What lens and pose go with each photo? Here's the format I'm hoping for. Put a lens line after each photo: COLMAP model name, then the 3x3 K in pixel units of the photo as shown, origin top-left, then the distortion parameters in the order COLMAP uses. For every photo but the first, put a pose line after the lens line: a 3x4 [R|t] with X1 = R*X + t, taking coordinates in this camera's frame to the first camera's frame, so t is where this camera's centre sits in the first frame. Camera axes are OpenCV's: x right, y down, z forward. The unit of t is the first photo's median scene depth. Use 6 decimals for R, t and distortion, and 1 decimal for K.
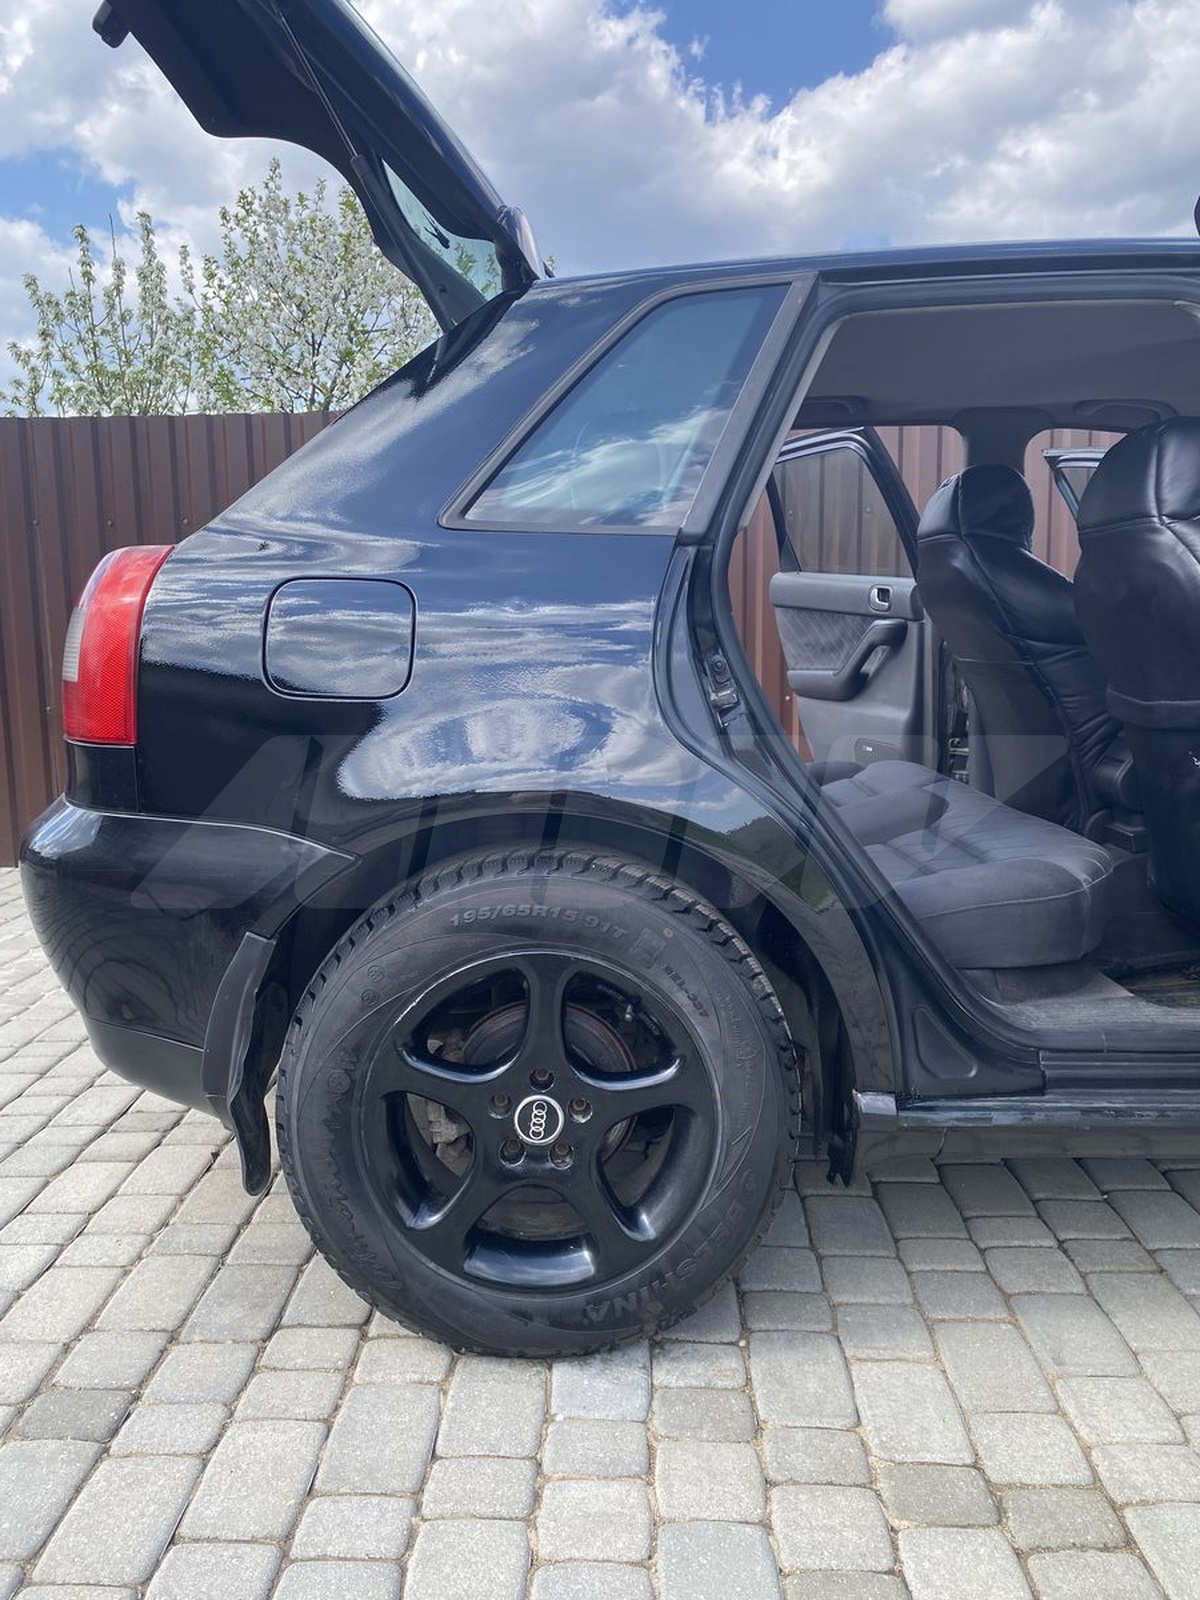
lens RADIAL K [[1210.2, 0, 604.6], [0, 1210.2, 803.5], [0, 0, 1]] dist [0.021740, -0.017213]
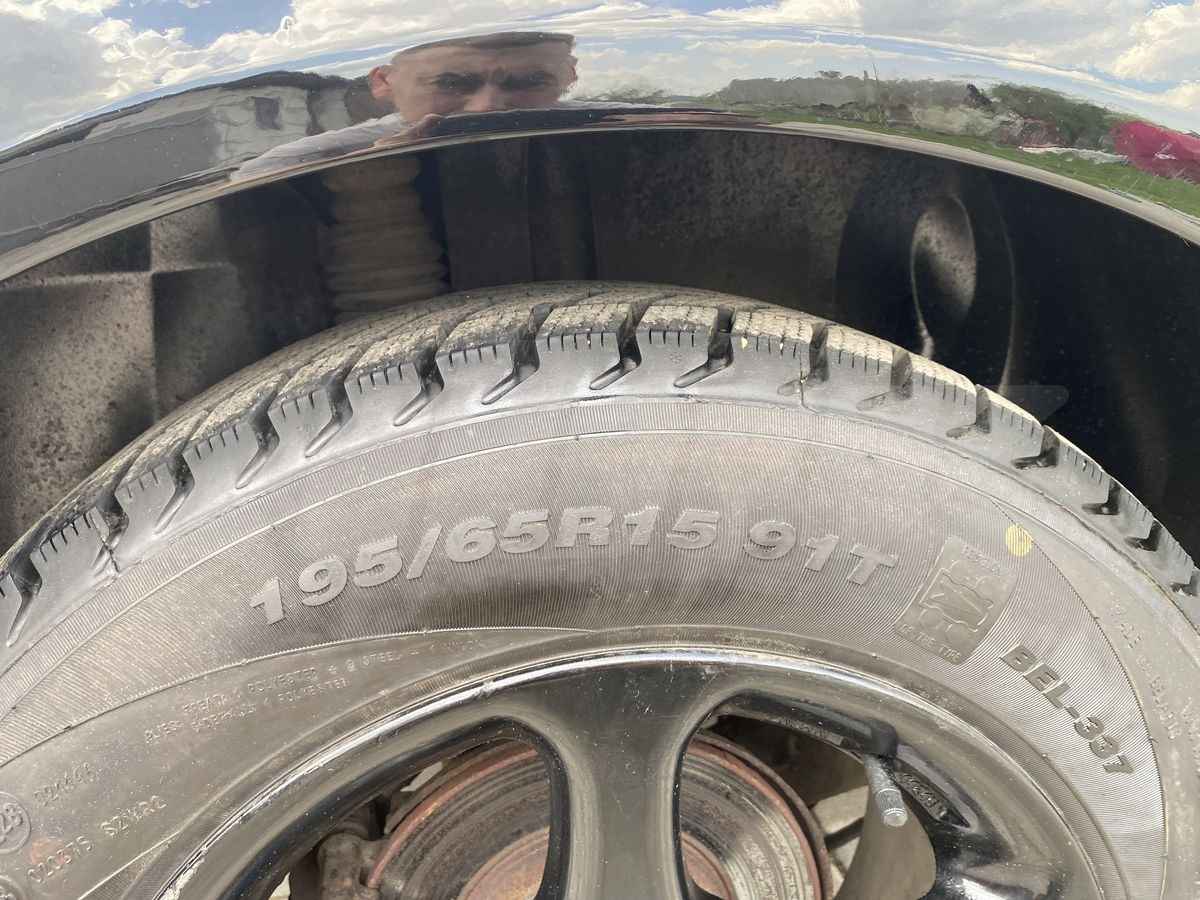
lens RADIAL K [[907.6, 0, 603.4], [0, 907.6, 453.2], [0, 0, 1]] dist [0.021740, -0.017213]
pose [[0.984099, -0.121418, 0.129637, -0.071058], [0.100042, 0.981987, 0.160291, 0.038892], [-0.146765, -0.144774, 0.978520, 0.773962]]
